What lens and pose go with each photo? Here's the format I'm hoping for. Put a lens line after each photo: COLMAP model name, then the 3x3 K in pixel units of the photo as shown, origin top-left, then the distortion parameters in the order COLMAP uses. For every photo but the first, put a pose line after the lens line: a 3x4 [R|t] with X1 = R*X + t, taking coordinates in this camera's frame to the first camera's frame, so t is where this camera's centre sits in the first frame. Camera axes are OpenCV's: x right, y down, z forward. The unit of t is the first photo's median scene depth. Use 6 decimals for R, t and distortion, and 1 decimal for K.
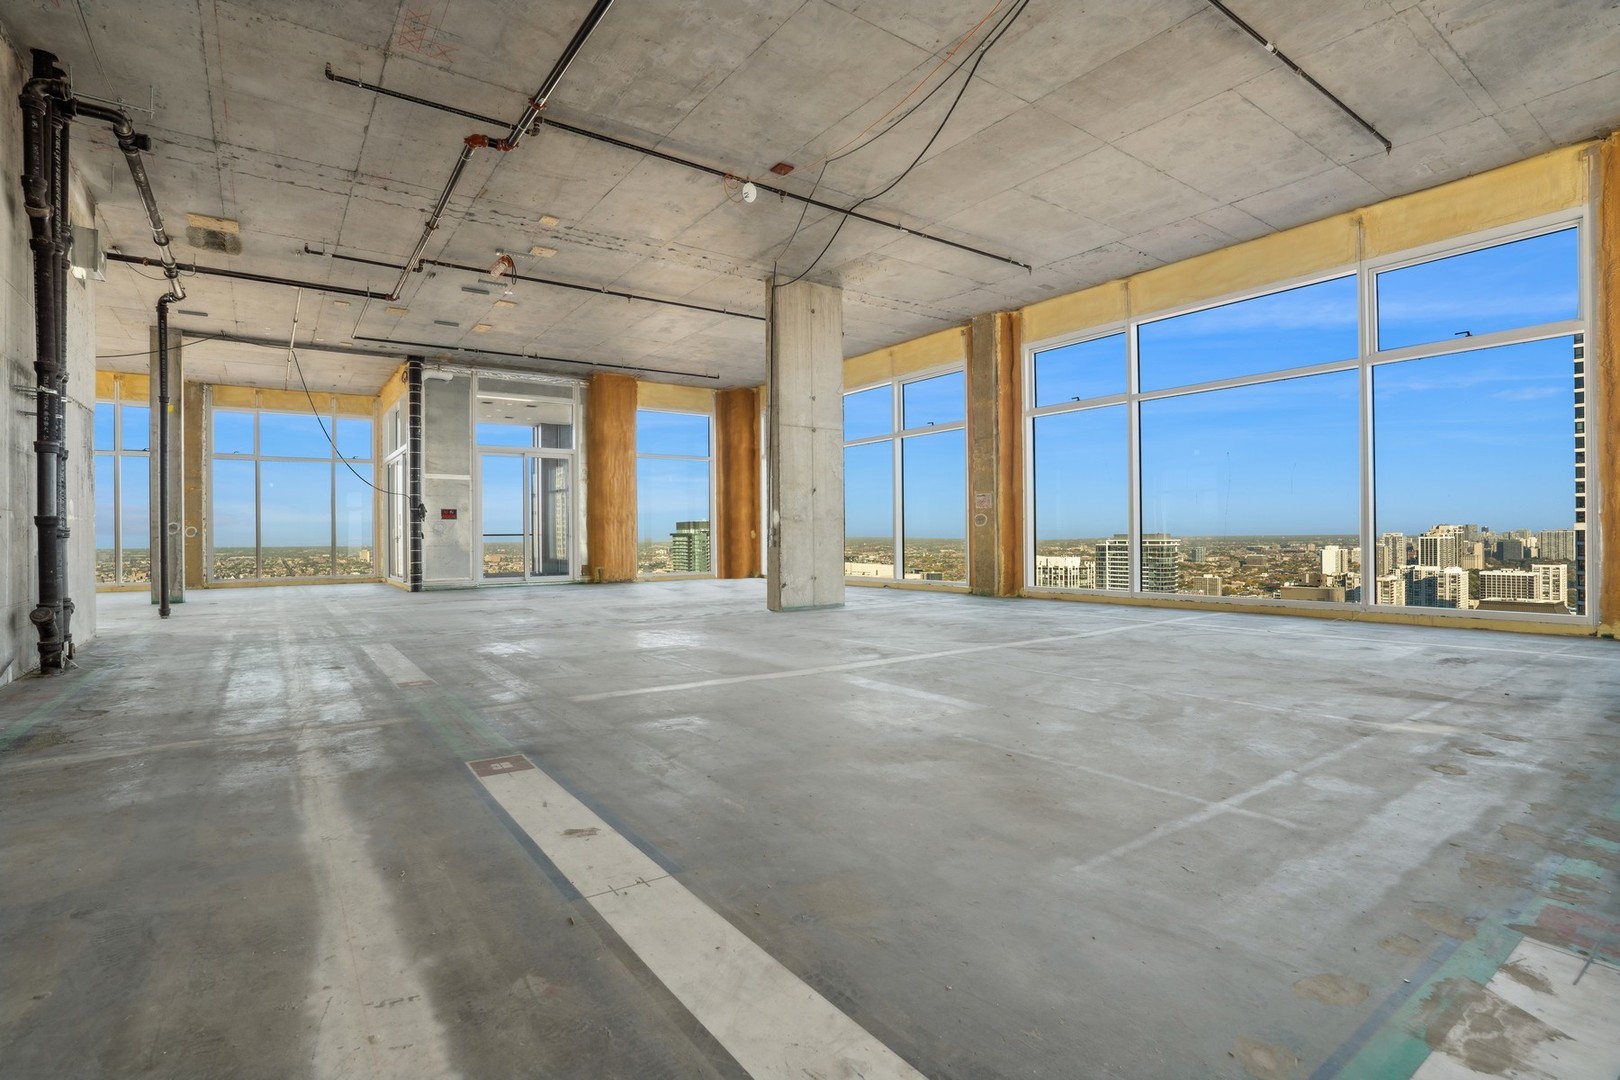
lens RADIAL K [[774.7, 0, 804.7], [0, 774.7, 536.8], [0, 0, 1]] dist [-0.059818, 0.018525]
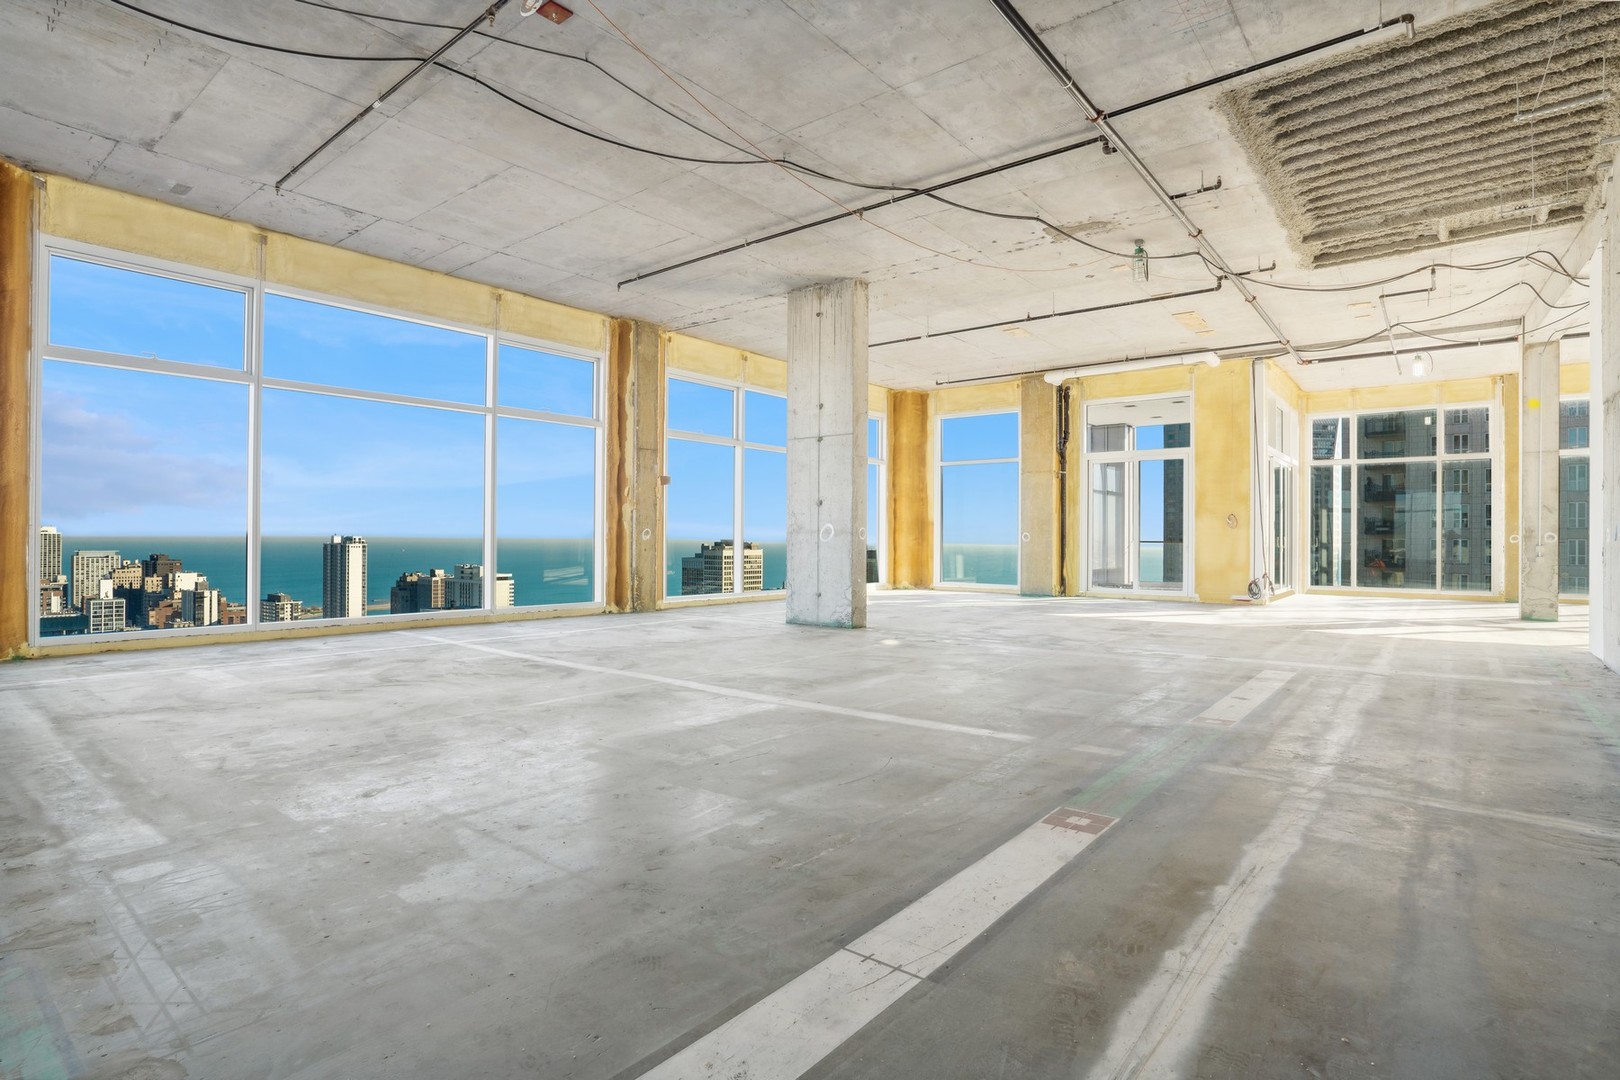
lens RADIAL K [[793.1, 0, 816.1], [0, 793.1, 533.2], [0, 0, 1]] dist [-0.028325, 0.002033]
pose [[-0.251133, 0.014401, 0.967846, -0.431472], [-0.001020, 0.999885, -0.015143, -0.010556], [-0.967952, -0.004791, -0.251089, 0.555202]]
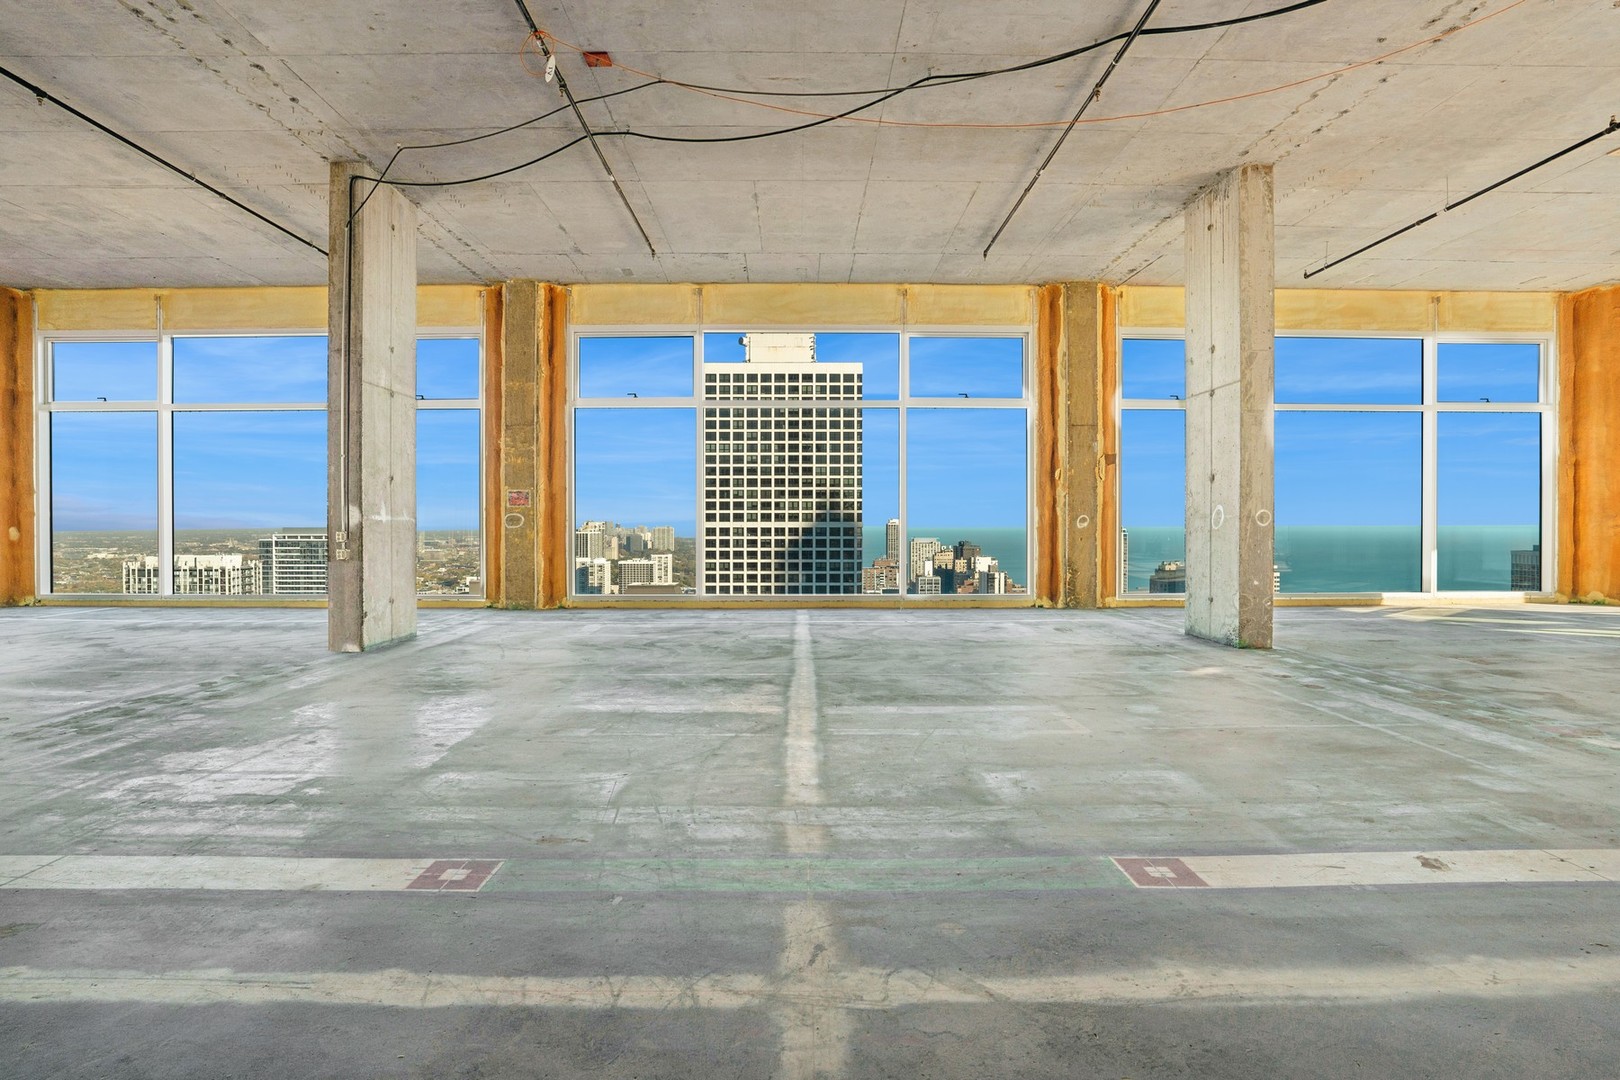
lens RADIAL K [[830.8, 0, 809.2], [0, 830.8, 535.6], [0, 0, 1]] dist [-0.044918, 0.016880]
pose [[0.571762, 0.000096, 0.820420, -0.337468], [-0.004847, 0.999983, 0.003261, -0.009988], [-0.820405, -0.005842, 0.571752, 0.218290]]
